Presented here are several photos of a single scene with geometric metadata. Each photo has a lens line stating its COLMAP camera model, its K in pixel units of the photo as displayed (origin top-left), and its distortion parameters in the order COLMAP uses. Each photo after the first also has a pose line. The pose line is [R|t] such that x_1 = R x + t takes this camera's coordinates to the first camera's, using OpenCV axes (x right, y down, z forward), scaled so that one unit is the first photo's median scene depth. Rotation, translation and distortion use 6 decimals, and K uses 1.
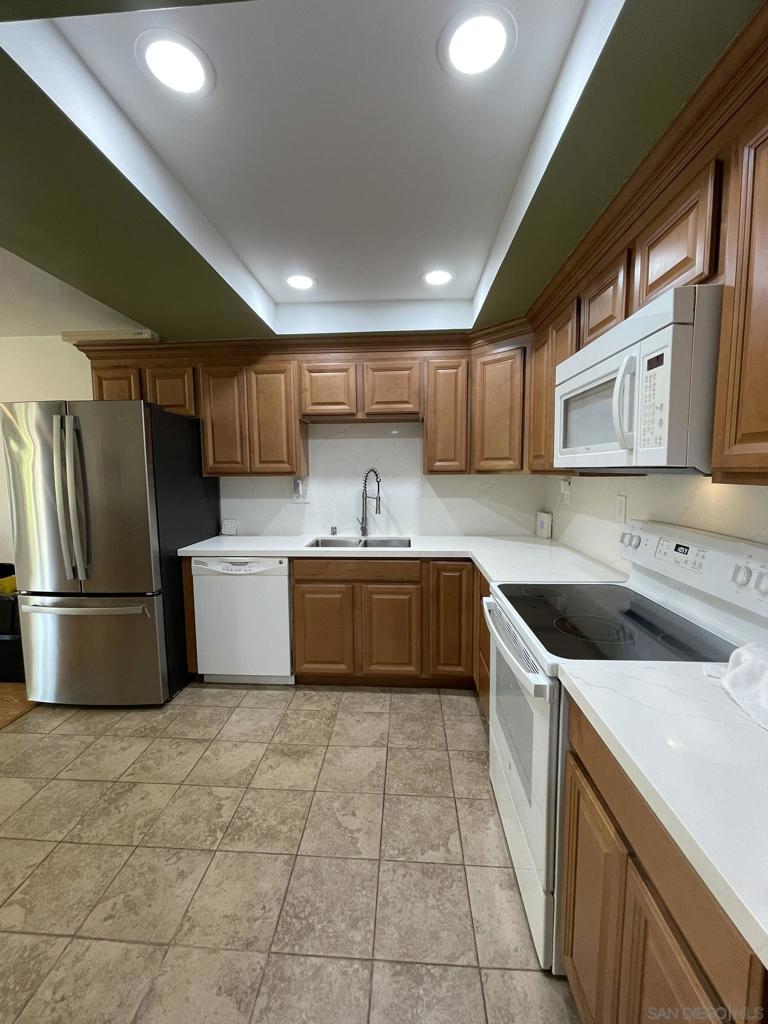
lens RADIAL K [[411.9, 0, 381.5], [0, 411.9, 508.8], [0, 0, 1]] dist [-0.002383, -0.000253]
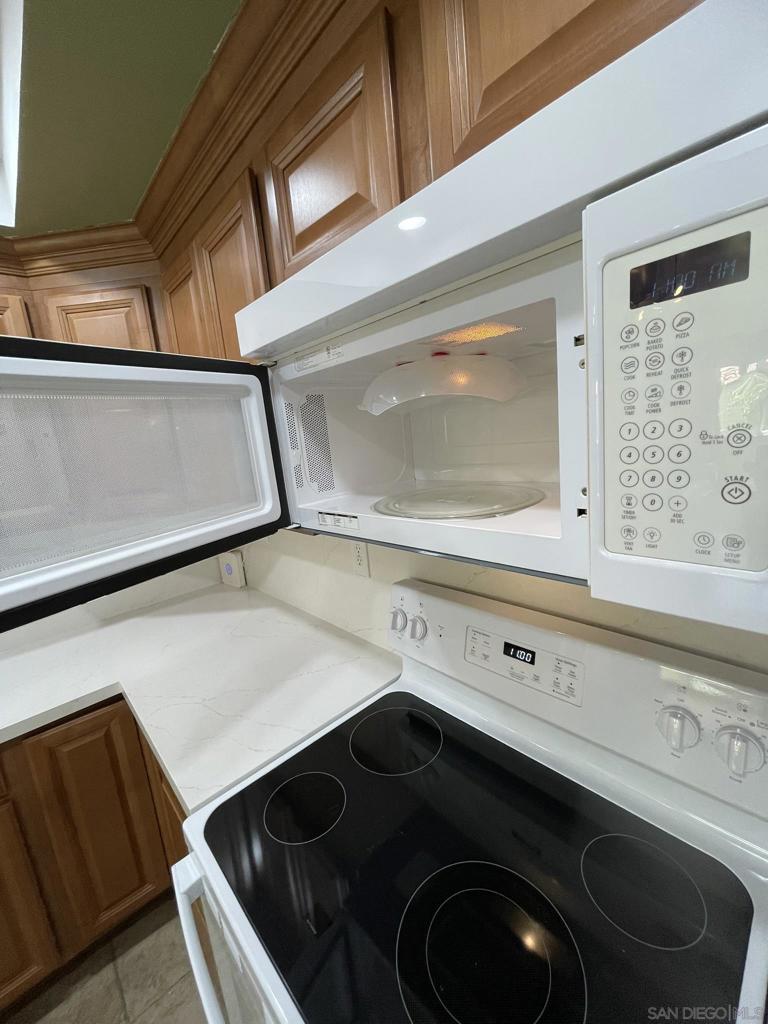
lens RADIAL K [[411.9, 0, 381.5], [0, 411.9, 508.8], [0, 0, 1]] dist [-0.002383, -0.000253]
pose [[0.689676, -0.185970, 0.699831, 0.119204], [0.159198, 0.981754, 0.103999, -0.104893], [-0.706402, 0.039686, 0.706698, 0.383426]]
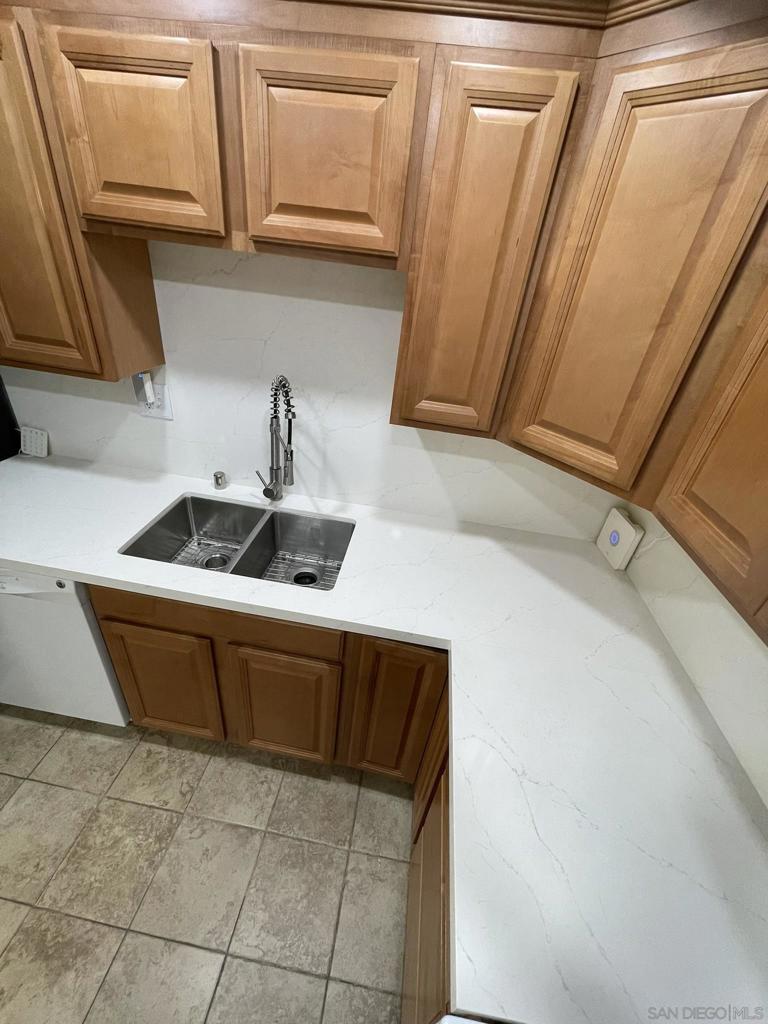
lens RADIAL K [[411.9, 0, 381.5], [0, 411.9, 508.8], [0, 0, 1]] dist [-0.002383, -0.000253]
pose [[0.990339, 0.138659, -0.001166, 0.116516], [-0.124608, 0.893604, 0.431214, -0.203488], [0.060833, -0.426903, 0.902249, 0.622202]]
